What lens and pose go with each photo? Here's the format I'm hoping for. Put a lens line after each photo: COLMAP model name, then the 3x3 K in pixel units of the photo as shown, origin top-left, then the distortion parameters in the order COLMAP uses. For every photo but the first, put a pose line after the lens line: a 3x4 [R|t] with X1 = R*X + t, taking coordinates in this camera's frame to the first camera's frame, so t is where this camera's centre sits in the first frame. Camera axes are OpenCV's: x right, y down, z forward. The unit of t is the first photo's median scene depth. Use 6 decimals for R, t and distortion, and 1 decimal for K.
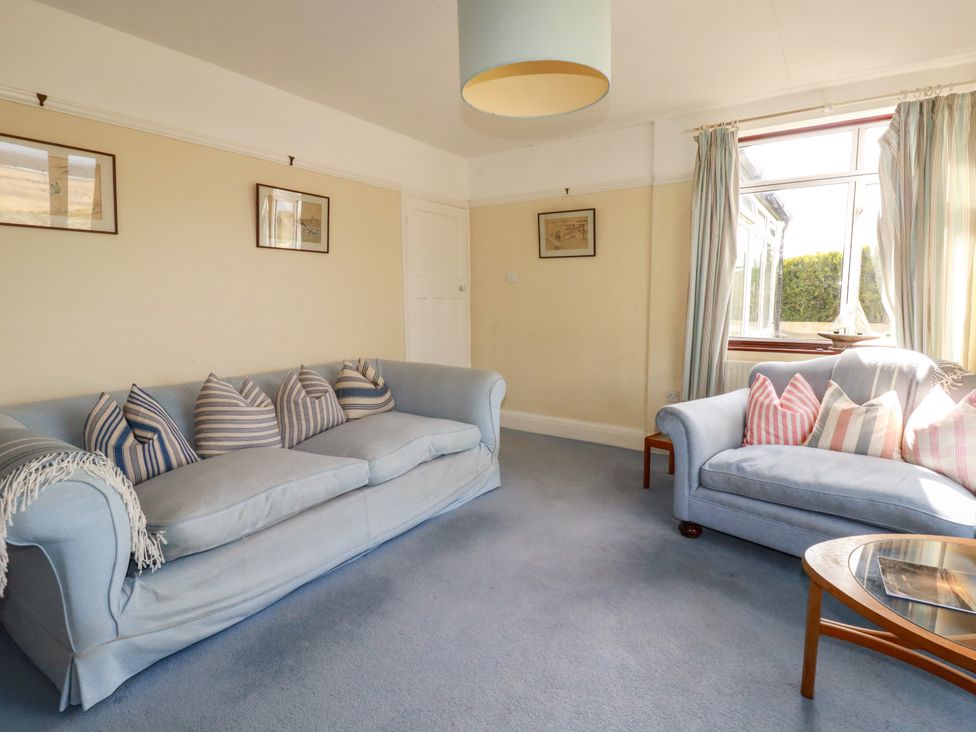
lens RADIAL K [[505.3, 0, 489.4], [0, 505.3, 359.2], [0, 0, 1]] dist [0.000077, -0.014589]
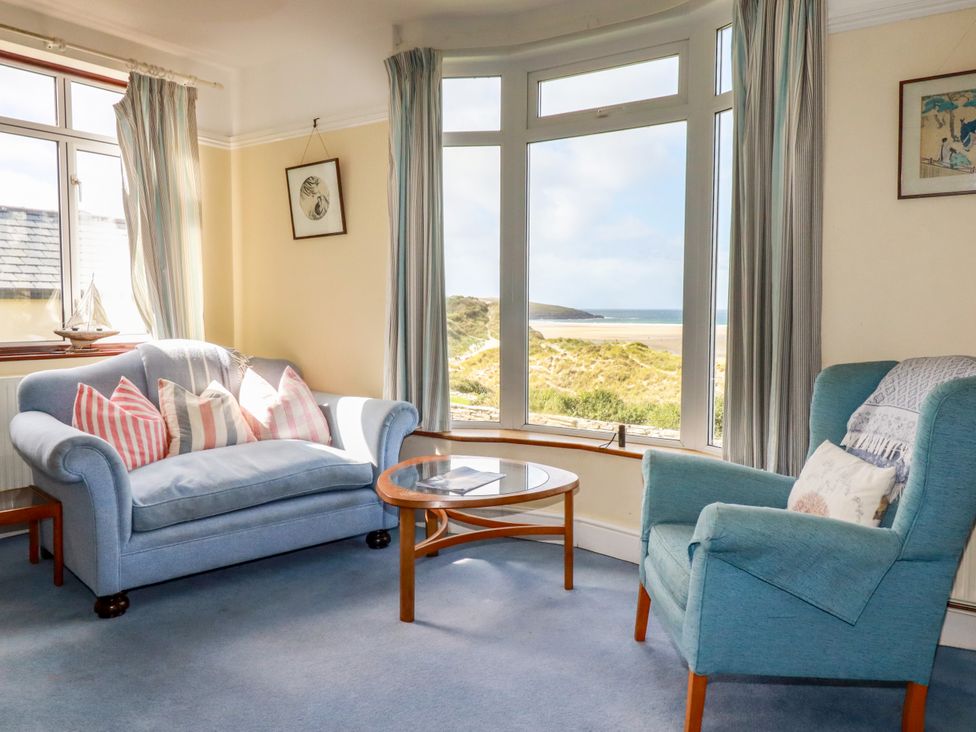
lens RADIAL K [[740.8, 0, 488.0], [0, 740.8, 366.0], [0, 0, 1]] dist [-0.002297, -0.002834]
pose [[0.003437, -0.073673, 0.997277, -0.605195], [0.114220, 0.990785, 0.072800, -0.007825], [-0.993450, 0.113659, 0.011820, 0.435958]]
